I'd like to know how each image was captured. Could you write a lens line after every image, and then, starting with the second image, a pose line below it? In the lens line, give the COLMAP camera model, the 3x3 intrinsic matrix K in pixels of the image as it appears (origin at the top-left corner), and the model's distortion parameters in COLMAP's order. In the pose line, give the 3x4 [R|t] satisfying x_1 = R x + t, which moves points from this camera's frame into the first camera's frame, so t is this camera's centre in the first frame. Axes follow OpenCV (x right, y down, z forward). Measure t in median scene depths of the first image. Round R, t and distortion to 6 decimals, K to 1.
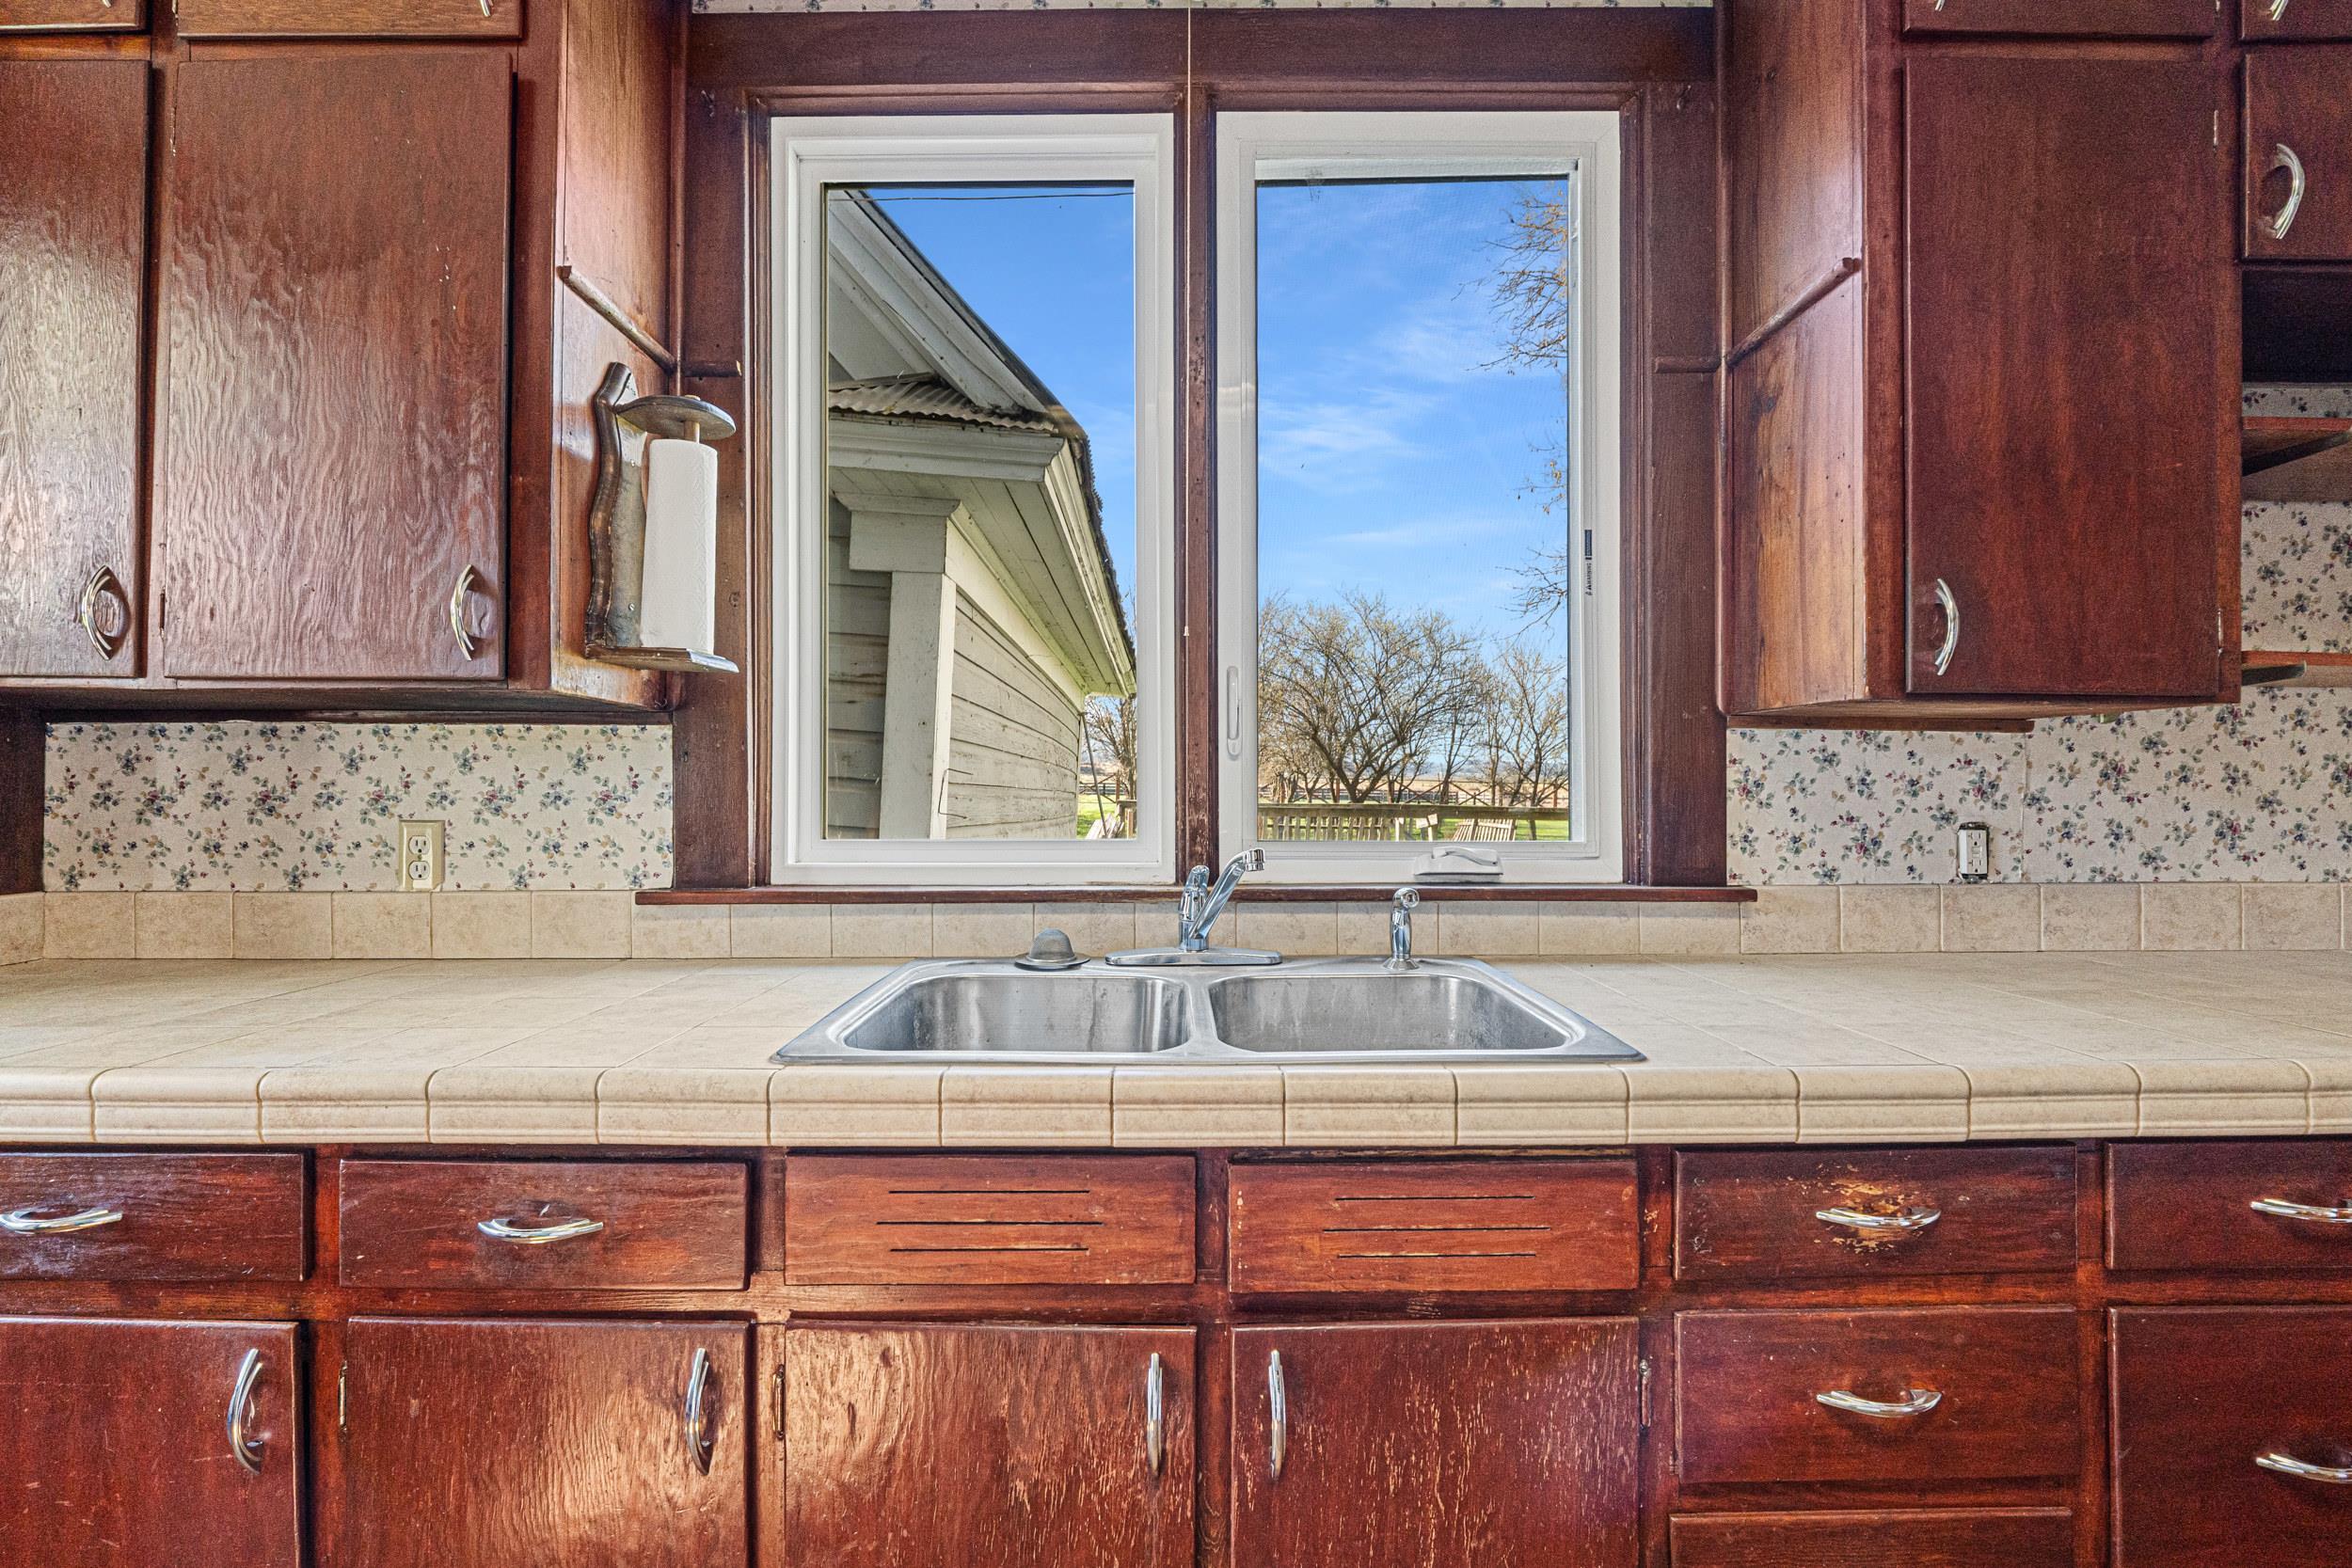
lens RADIAL K [[1004.2, 0, 1180.8], [0, 1004.2, 778.6], [0, 0, 1]] dist [-0.003817, -0.000055]
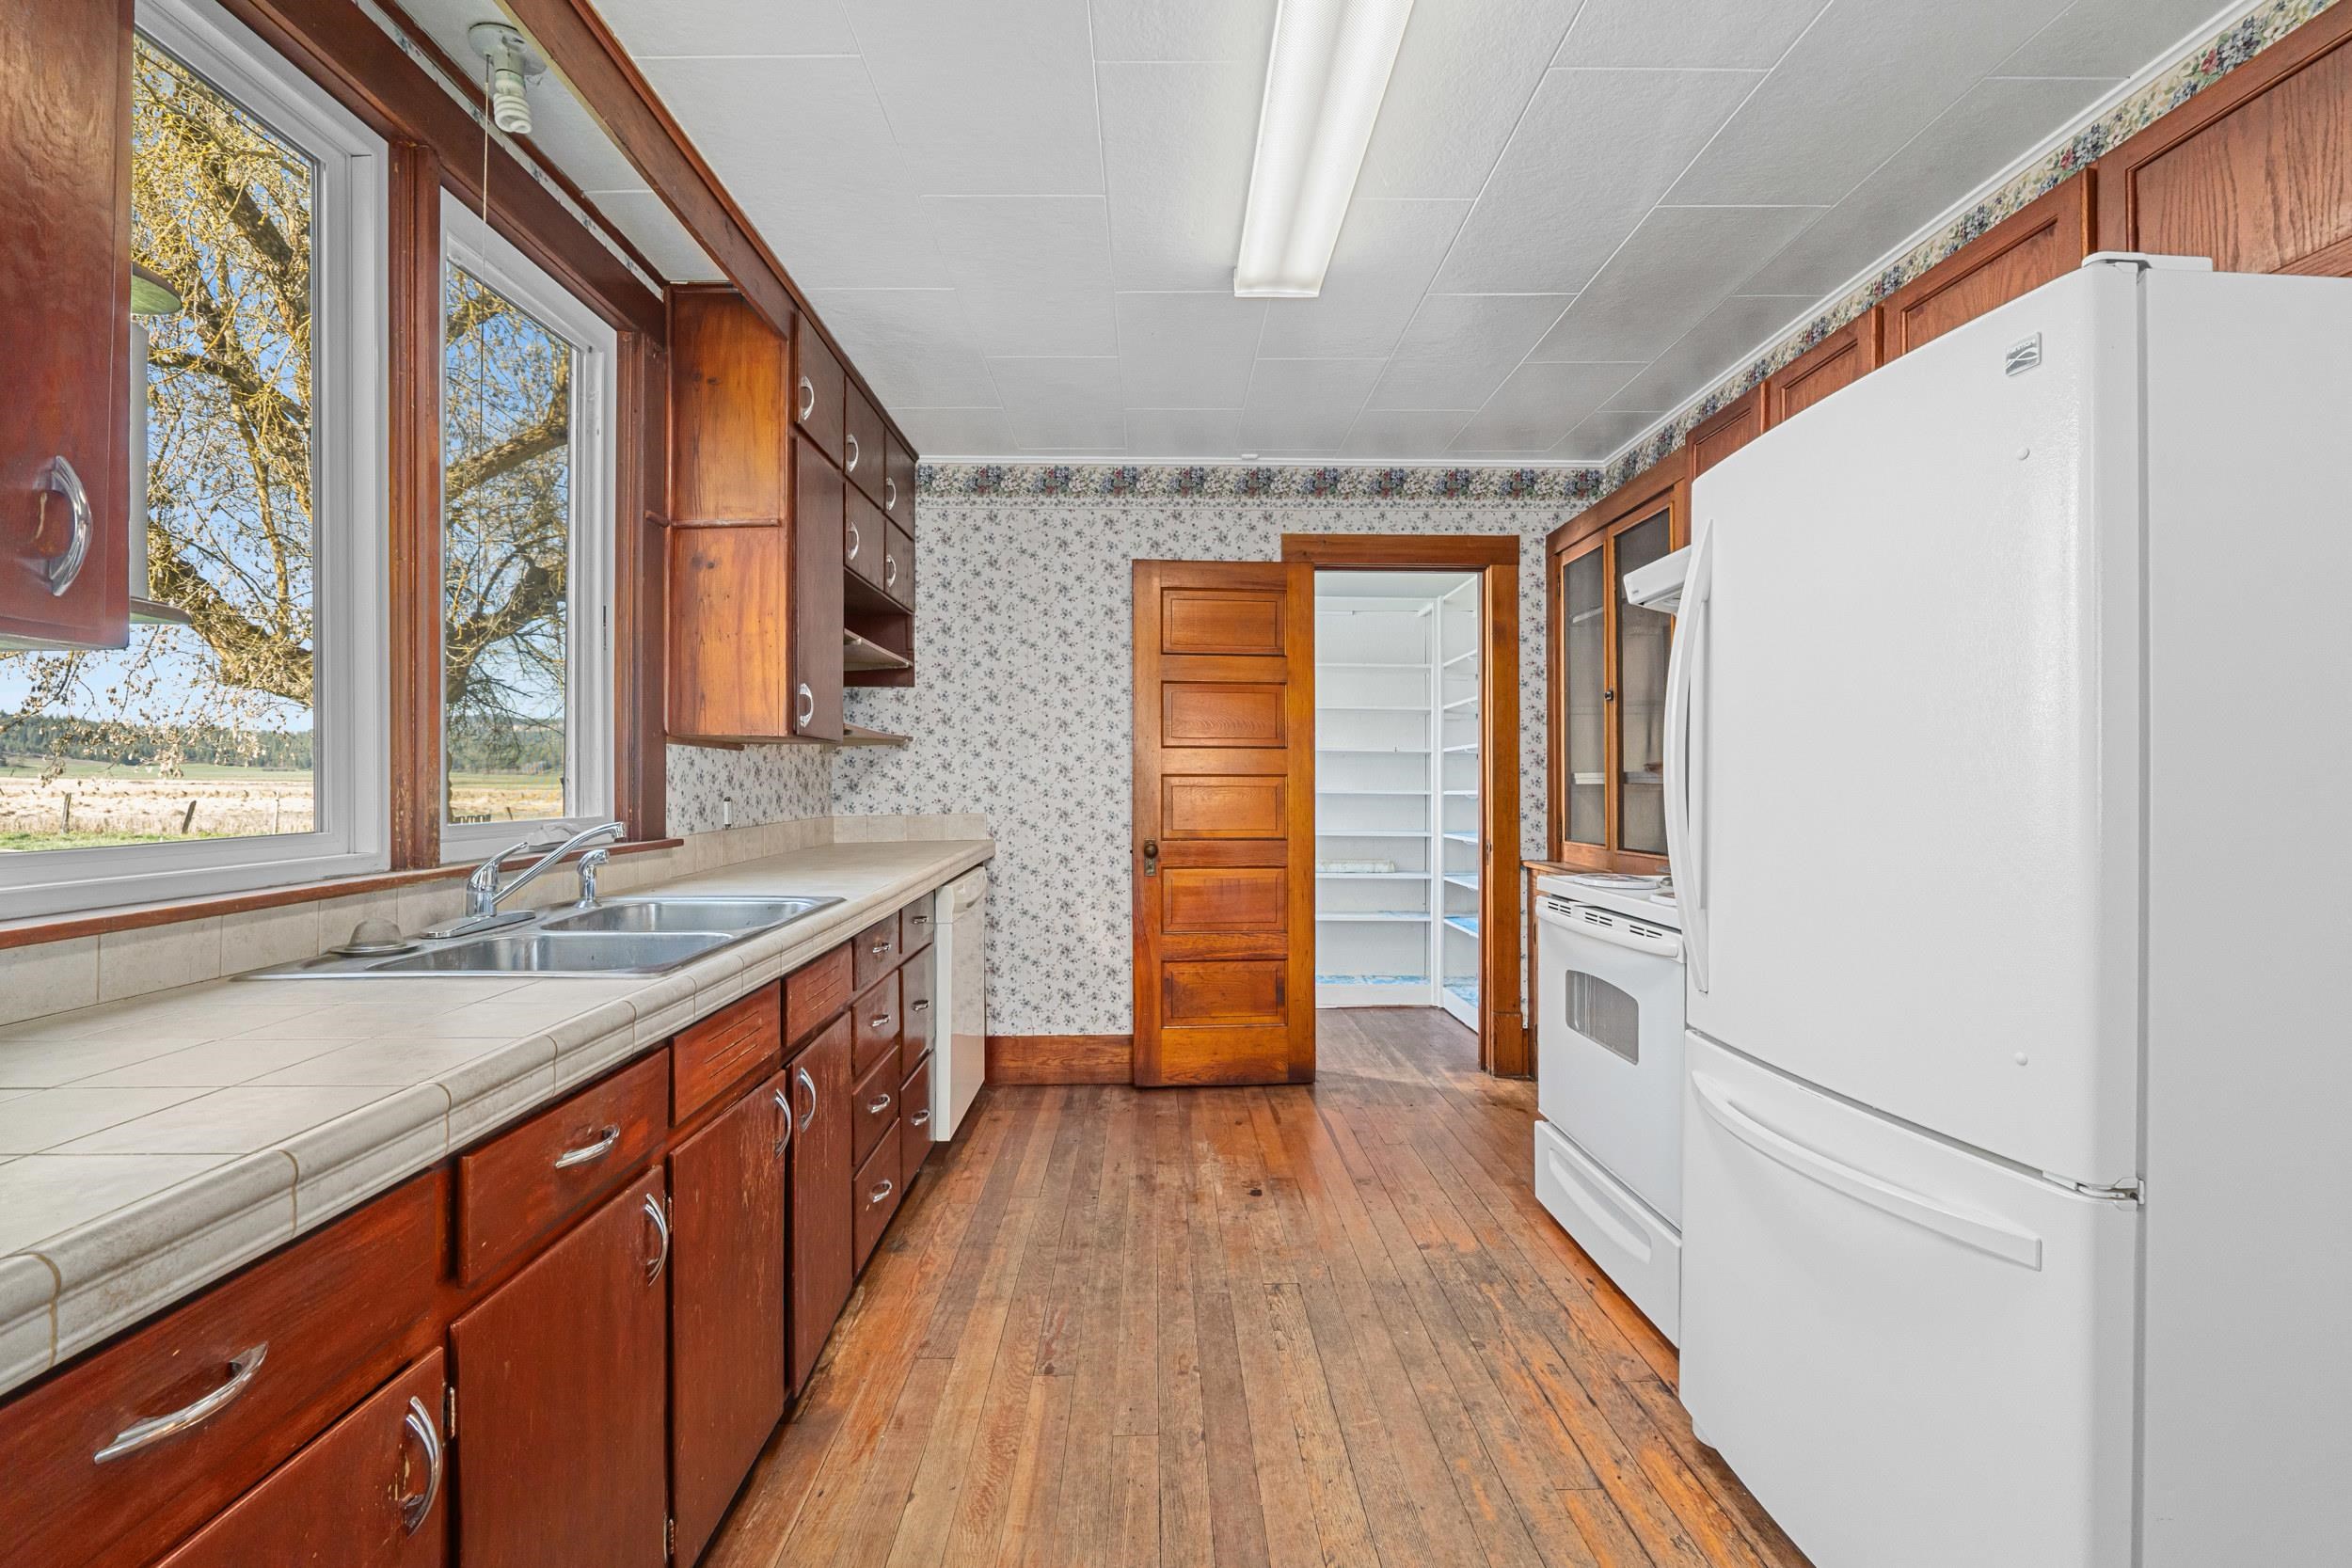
lens RADIAL K [[1004.2, 0, 1177.6], [0, 1004.2, 776.9], [0, 0, 1]] dist [-0.003817, -0.000055]
pose [[-0.033483, 0.001157, 0.999439, -1.151276], [-0.004761, 0.999988, -0.001317, 0.002755], [-0.999428, -0.004802, -0.033477, 0.209636]]
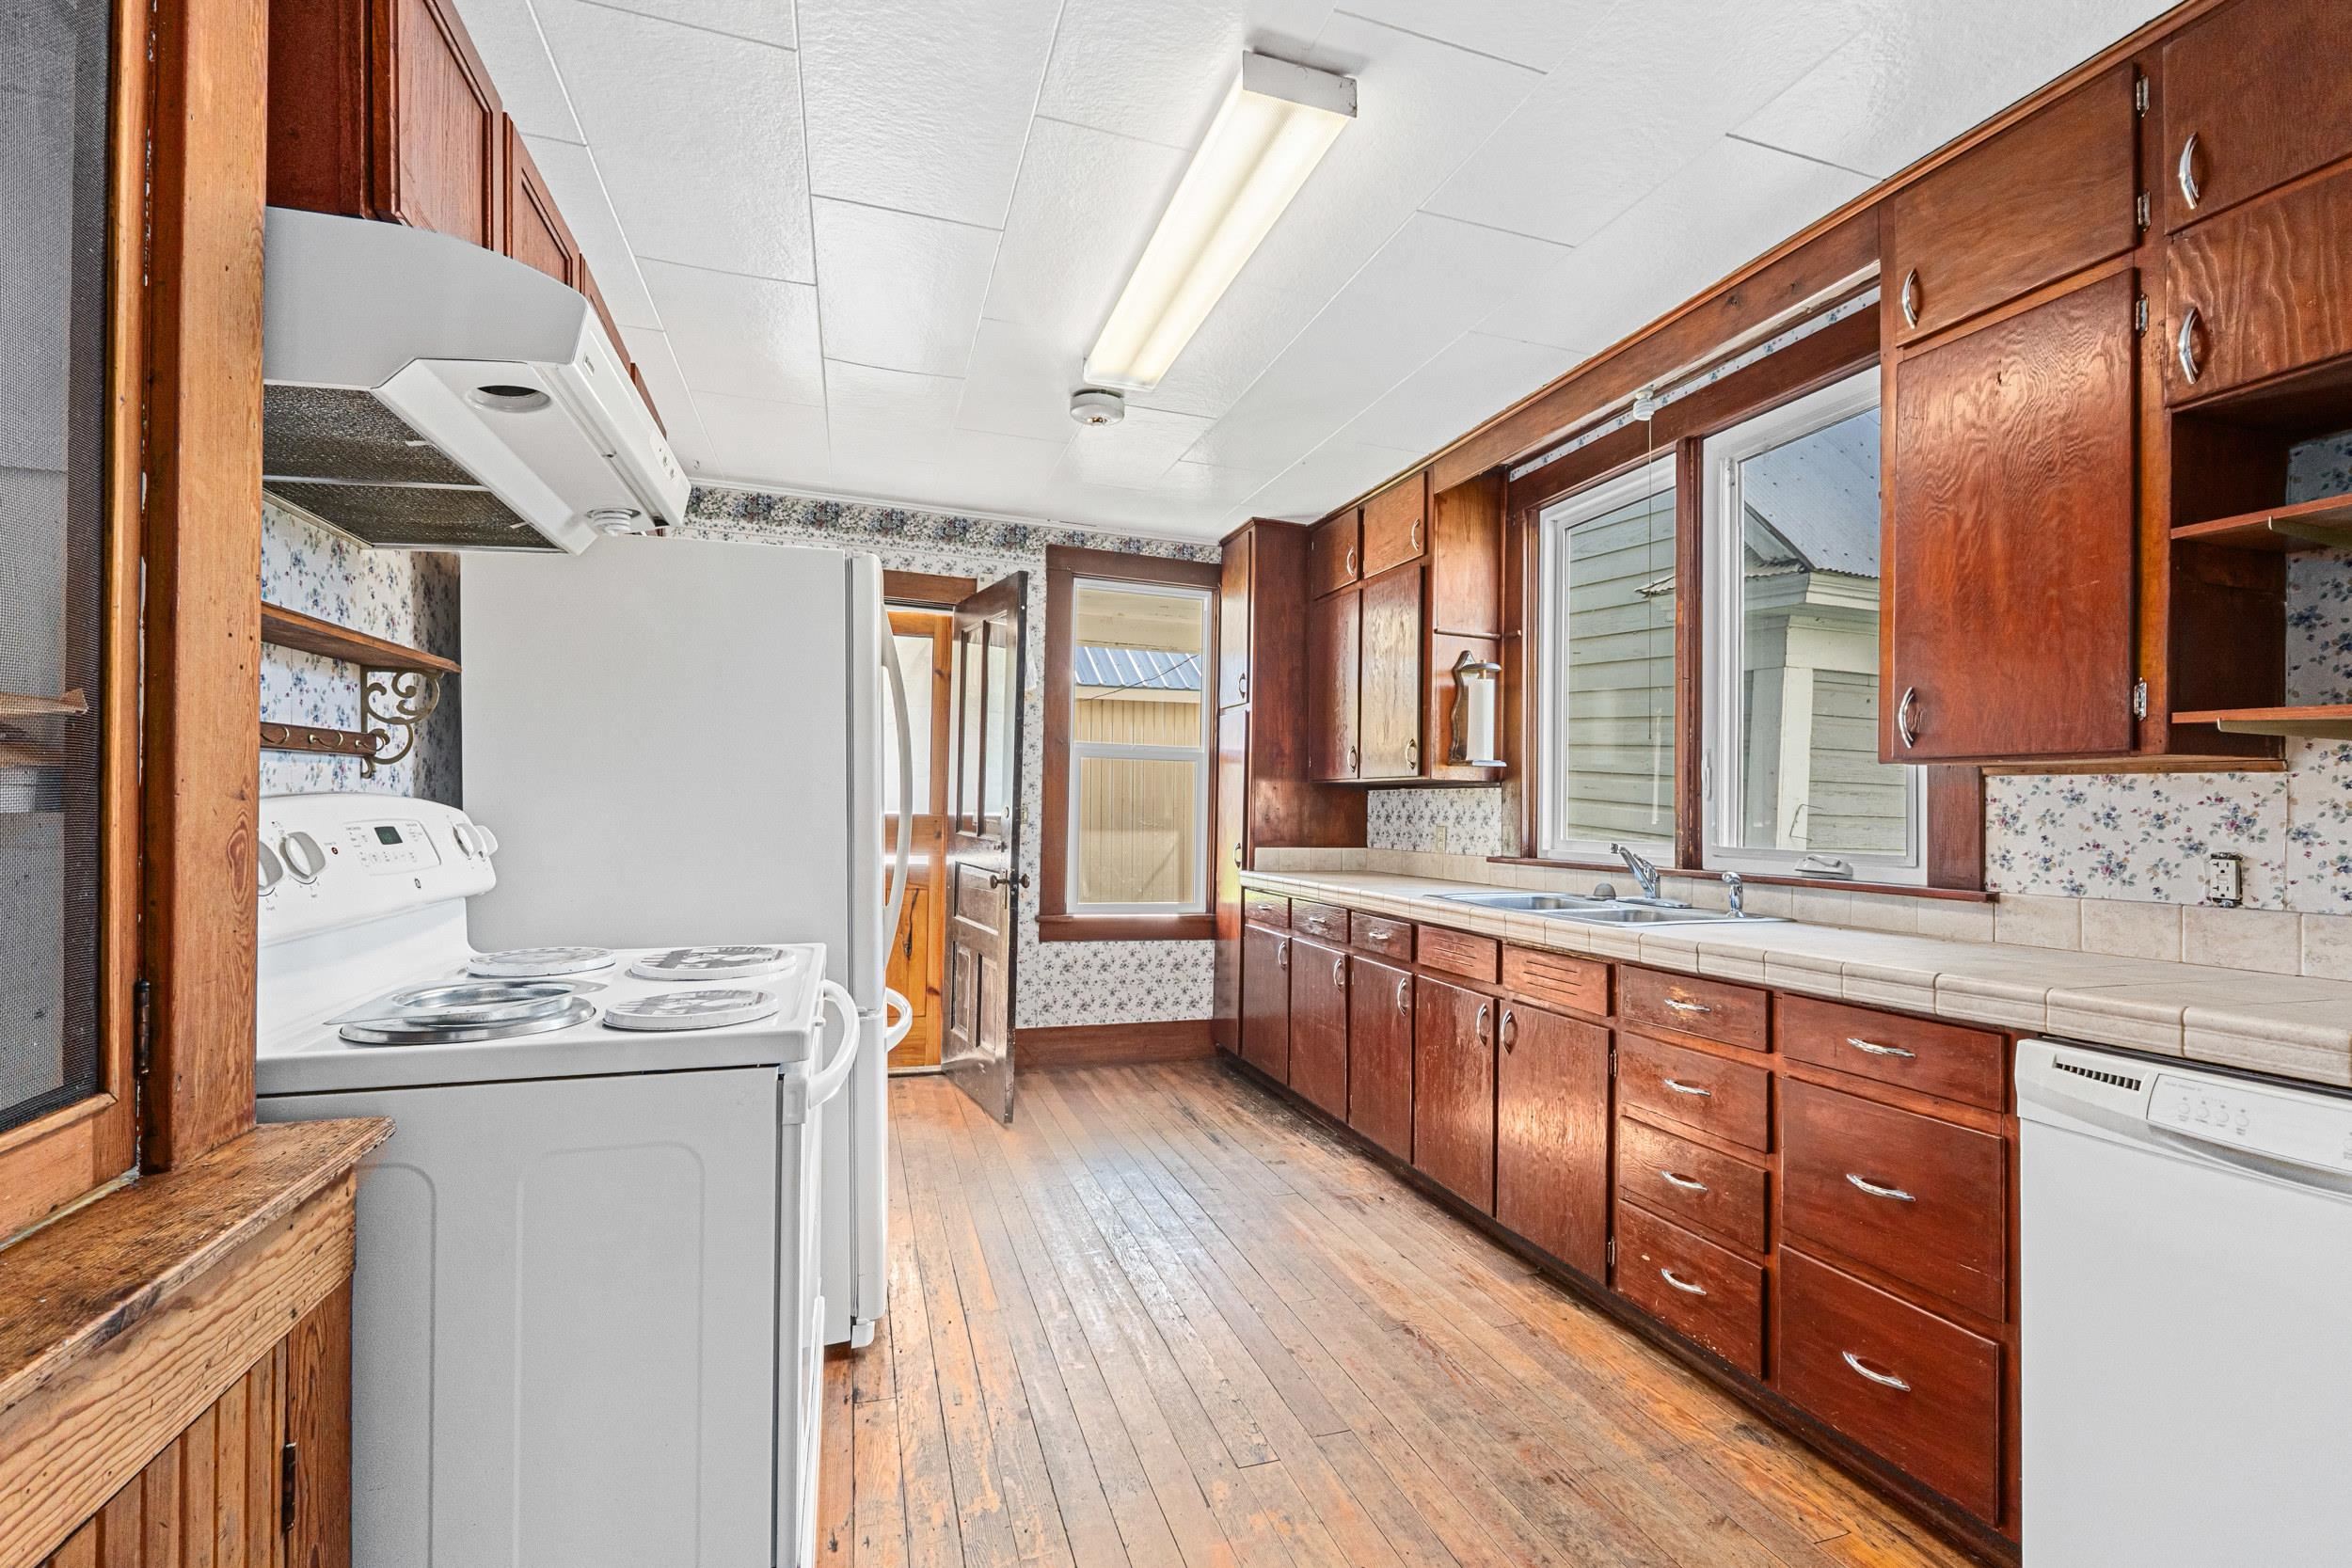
lens RADIAL K [[1004.2, 0, 1173.0], [0, 1004.2, 800.6], [0, 0, 1]] dist [-0.003817, -0.000055]
pose [[0.316673, -0.005276, -0.948520, 1.486090], [-0.004119, 0.999967, -0.006937, -0.002681], [0.948526, 0.006104, 0.316641, -0.483508]]
